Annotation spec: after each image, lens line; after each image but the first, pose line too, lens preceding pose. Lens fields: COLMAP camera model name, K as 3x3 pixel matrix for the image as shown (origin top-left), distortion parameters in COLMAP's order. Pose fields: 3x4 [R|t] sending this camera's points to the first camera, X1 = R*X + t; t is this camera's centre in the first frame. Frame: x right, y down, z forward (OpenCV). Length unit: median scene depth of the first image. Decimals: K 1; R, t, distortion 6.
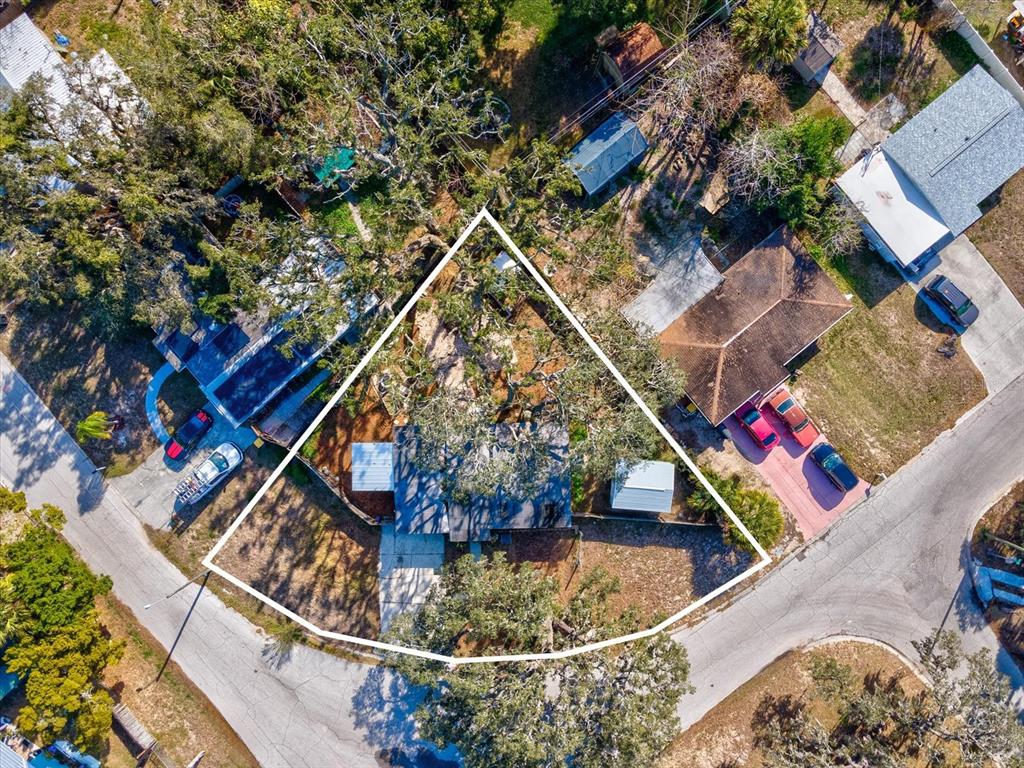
lens RADIAL K [[795.3, 0, 512.0], [0, 795.3, 384.0], [0, 0, 1]] dist [0.022902, 0.007460]
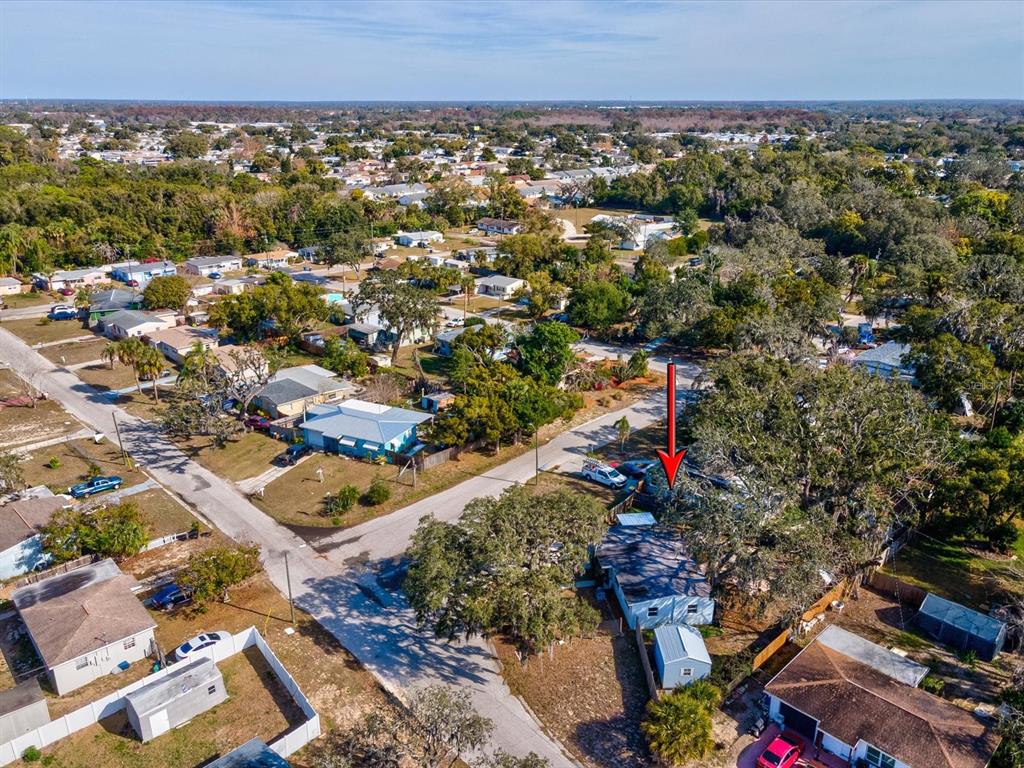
lens RADIAL K [[795.3, 0, 512.0], [0, 795.3, 384.0], [0, 0, 1]] dist [0.022902, 0.007460]
pose [[0.087899, 0.364213, -0.927159, 0.944245], [-0.995986, 0.016318, -0.088014, 0.415840], [-0.016927, 0.931173, 0.364185, 0.285501]]
